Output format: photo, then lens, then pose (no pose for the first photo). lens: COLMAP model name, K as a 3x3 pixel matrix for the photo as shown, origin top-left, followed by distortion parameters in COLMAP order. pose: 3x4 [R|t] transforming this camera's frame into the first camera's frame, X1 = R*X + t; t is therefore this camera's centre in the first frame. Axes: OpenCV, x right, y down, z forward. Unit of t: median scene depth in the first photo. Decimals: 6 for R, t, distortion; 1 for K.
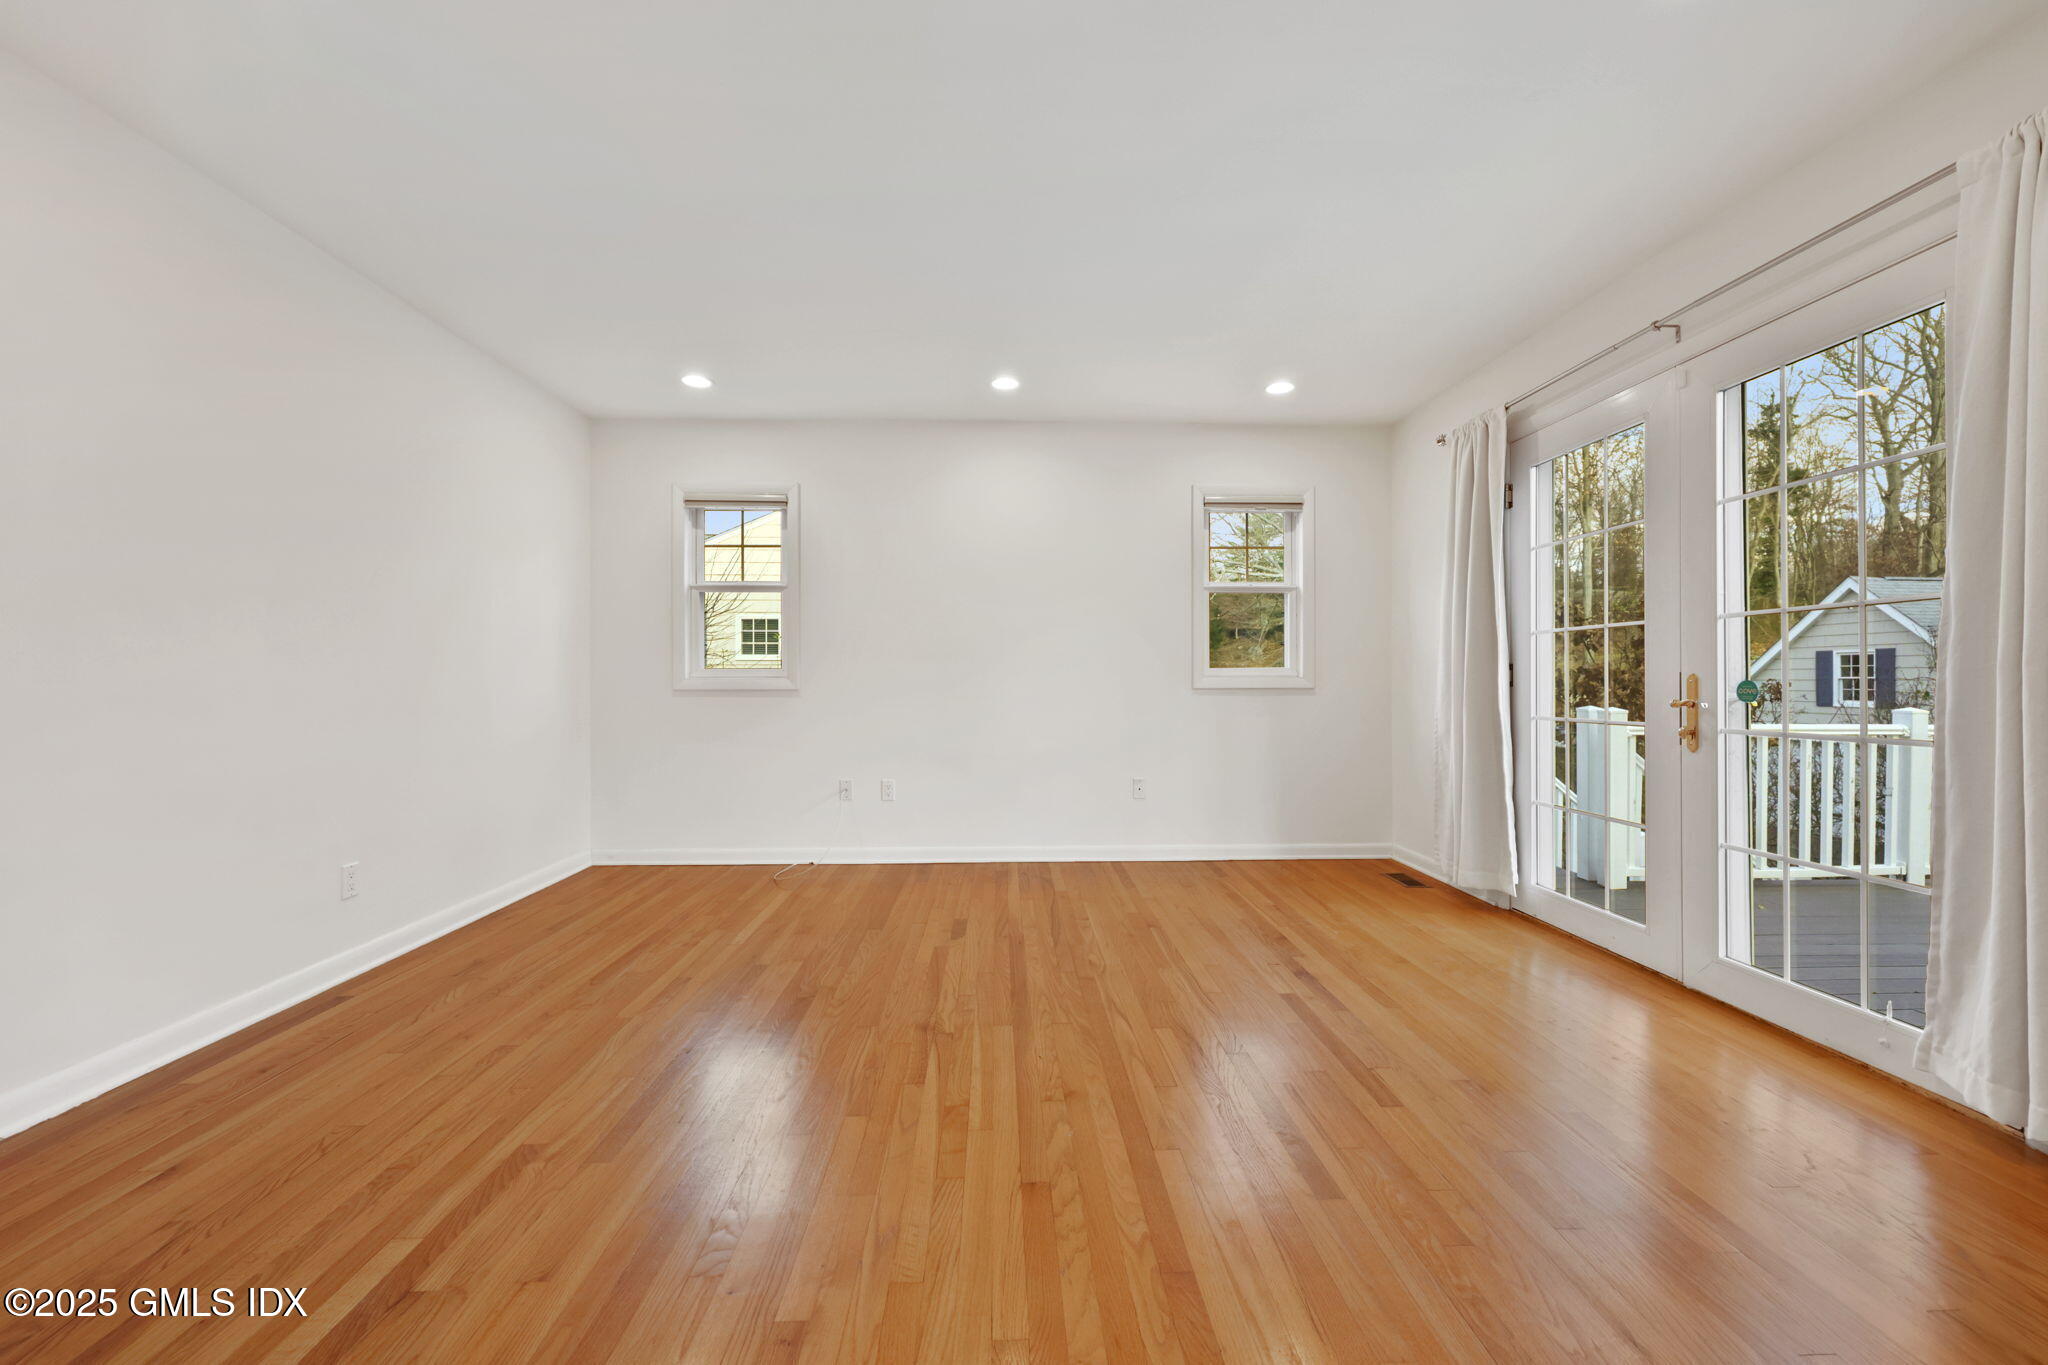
lens RADIAL K [[828.7, 0, 1073.4], [0, 828.7, 674.7], [0, 0, 1]] dist [0.001002, 0.000026]
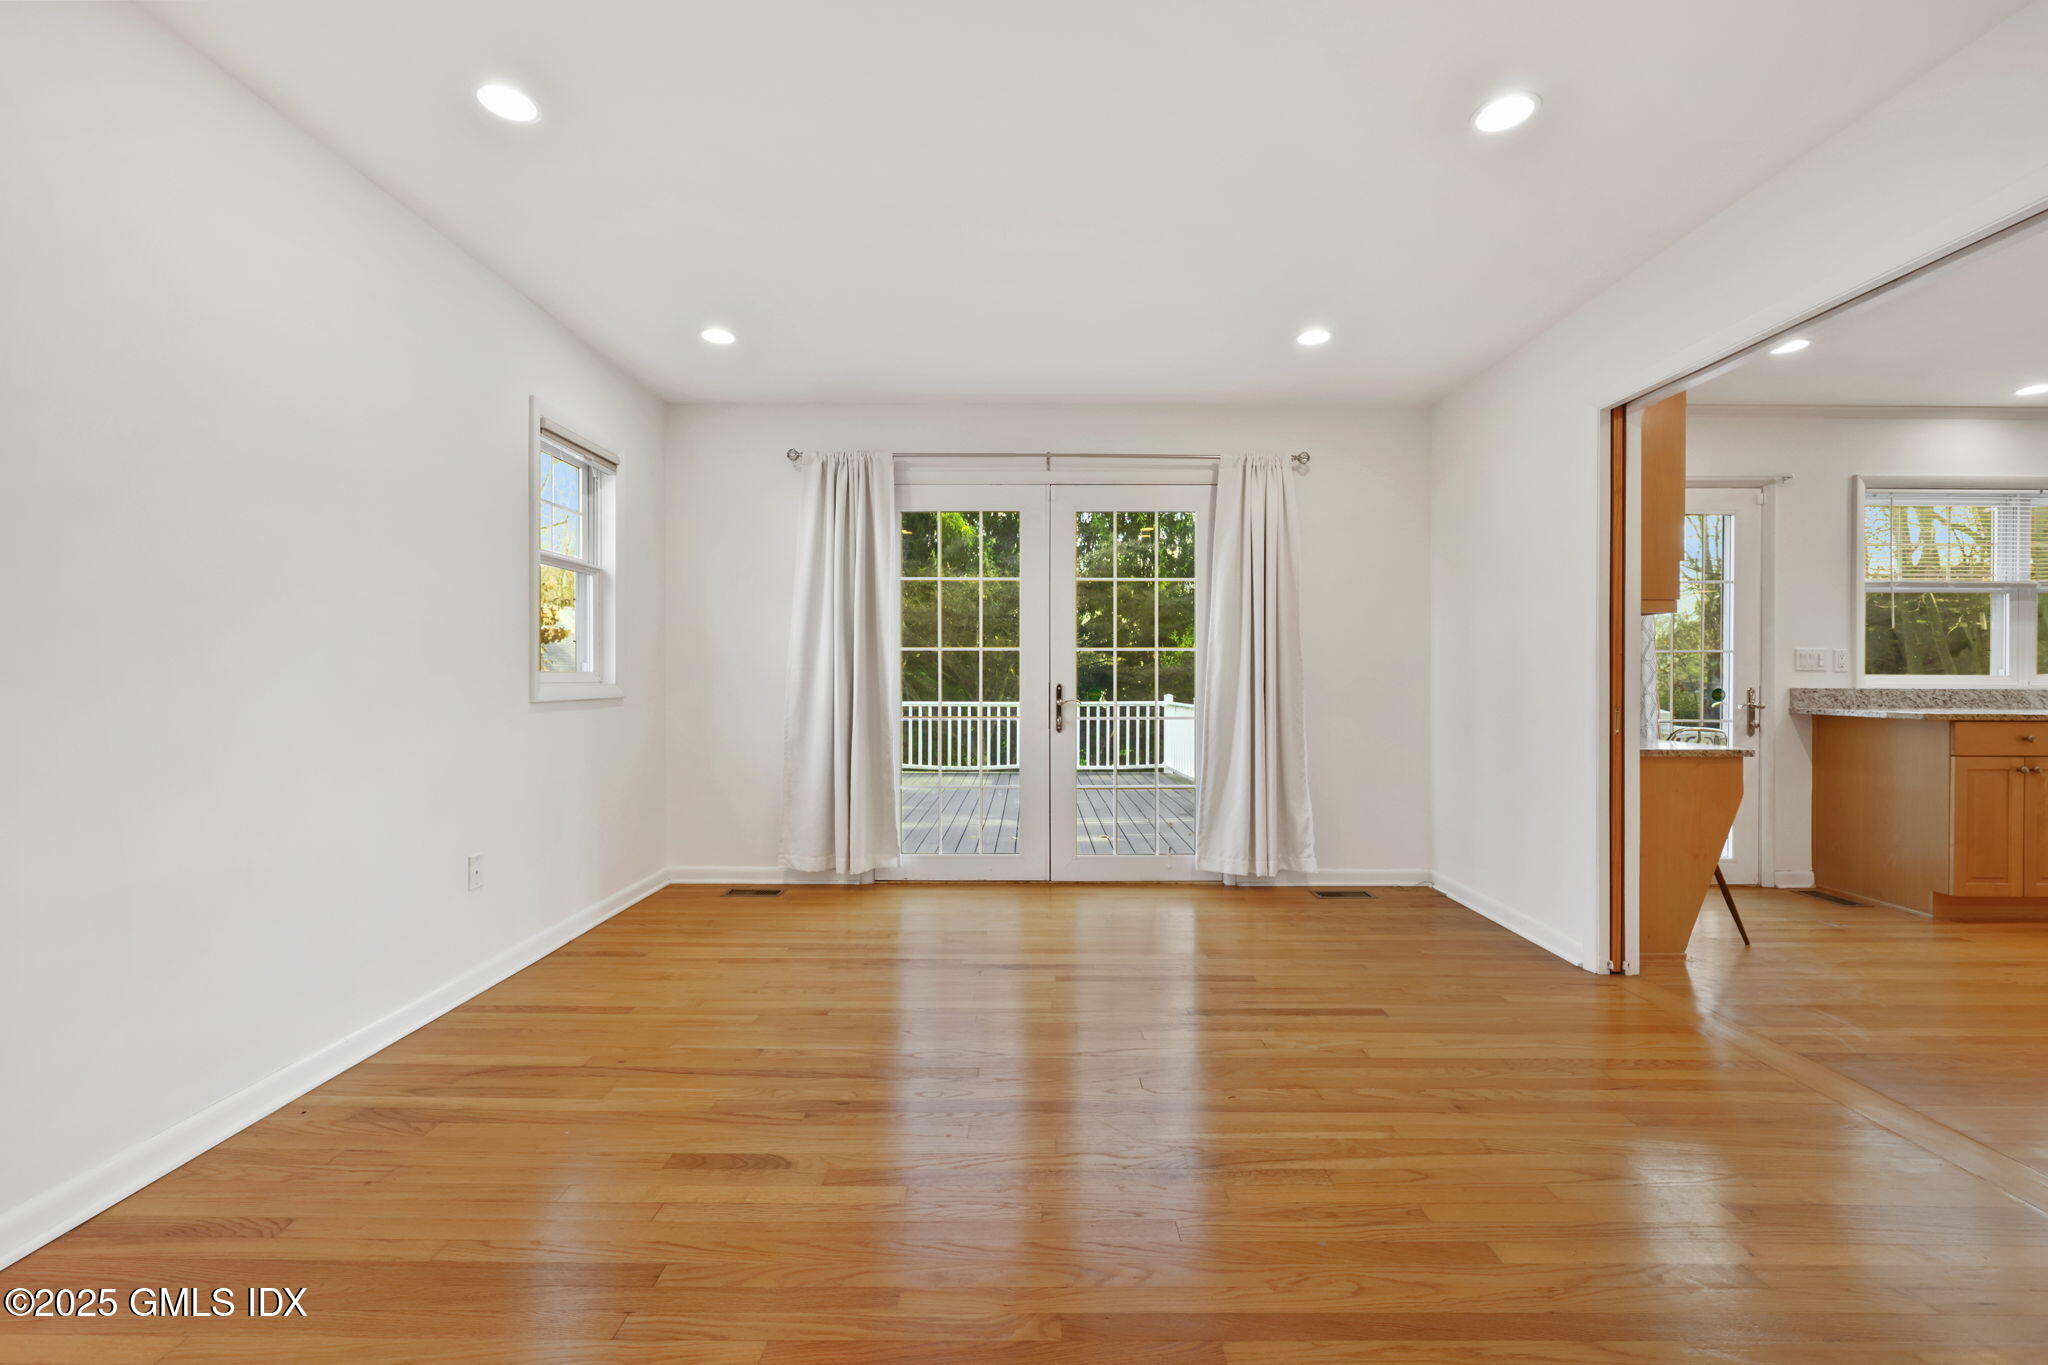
lens RADIAL K [[790.2, 0, 1024.0], [0, 790.2, 682.5], [0, 0, 1]] dist [0.002345, 0.000050]
pose [[0.082459, -0.003521, 0.996588, -0.633812], [-0.010420, 0.999936, 0.004395, -0.008188], [-0.996540, -0.010747, 0.082417, 0.774483]]
